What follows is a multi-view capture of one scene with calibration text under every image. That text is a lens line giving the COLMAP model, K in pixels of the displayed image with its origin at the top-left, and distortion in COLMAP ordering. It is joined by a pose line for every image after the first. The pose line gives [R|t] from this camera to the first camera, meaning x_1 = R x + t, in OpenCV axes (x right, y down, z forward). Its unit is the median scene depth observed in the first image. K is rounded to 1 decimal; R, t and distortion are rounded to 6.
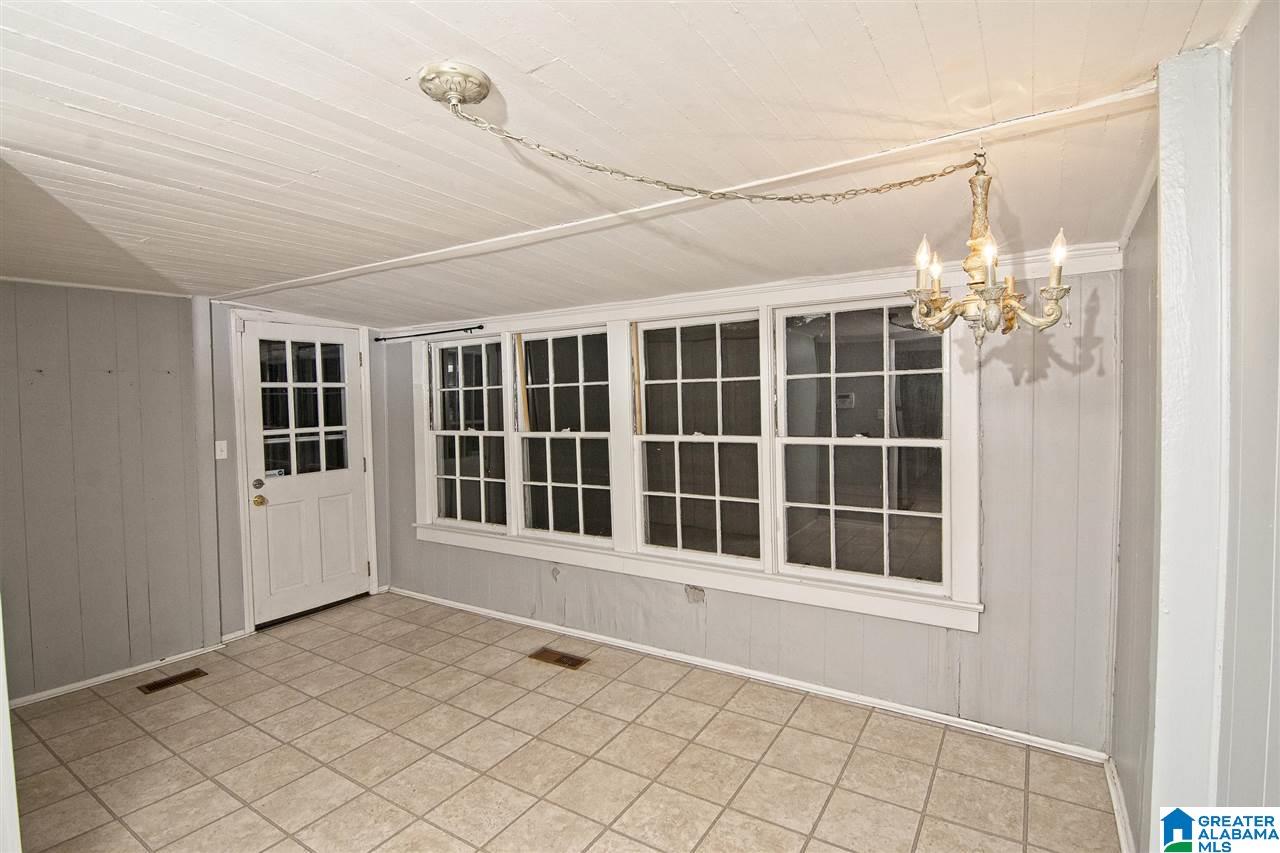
lens RADIAL K [[611.8, 0, 640.8], [0, 611.8, 428.5], [0, 0, 1]] dist [-0.002330, -0.000268]
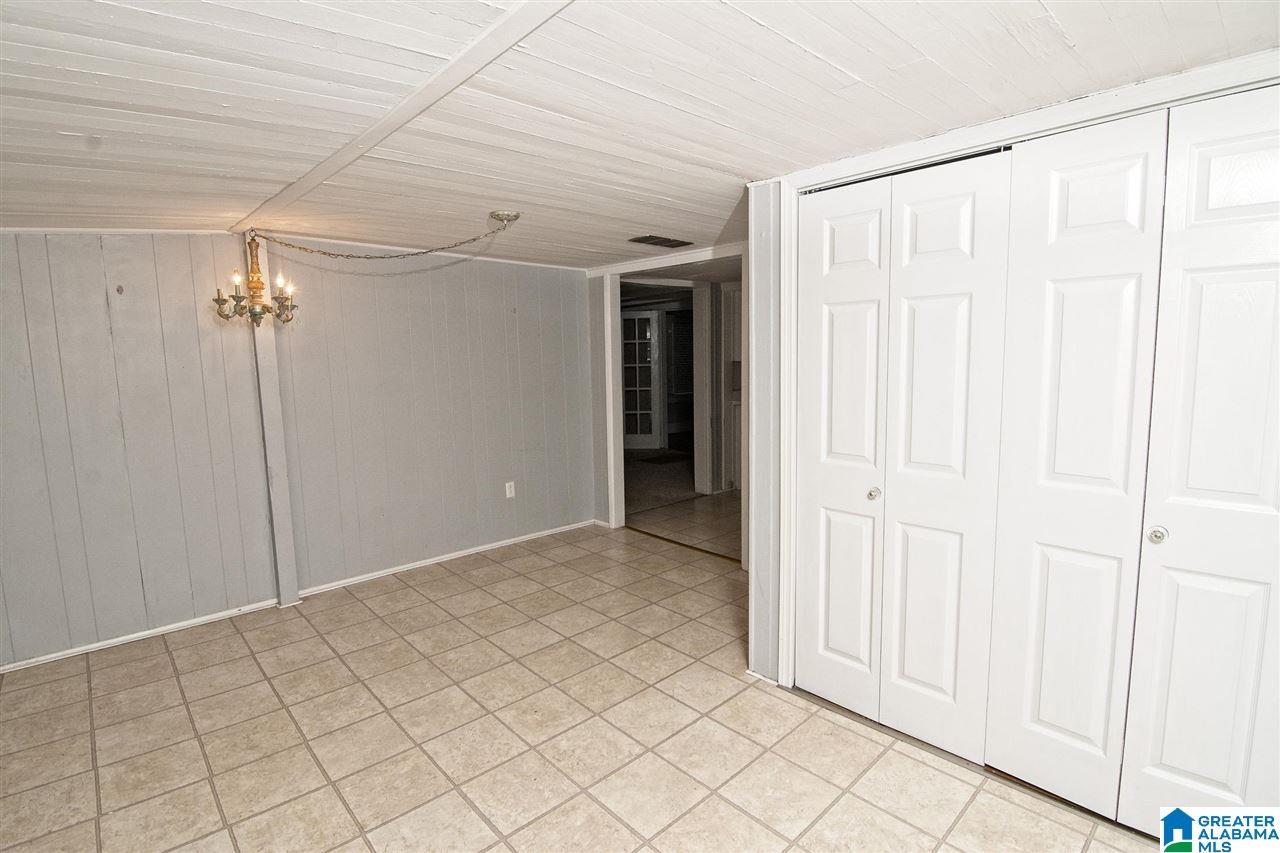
lens RADIAL K [[611.8, 0, 640.3], [0, 611.8, 424.6], [0, 0, 1]] dist [-0.002330, -0.000268]
pose [[-0.968099, 0.015075, 0.250115, -0.768826], [0.057382, 0.985000, 0.162735, -0.049852], [-0.243910, 0.171895, -0.954442, 1.768768]]
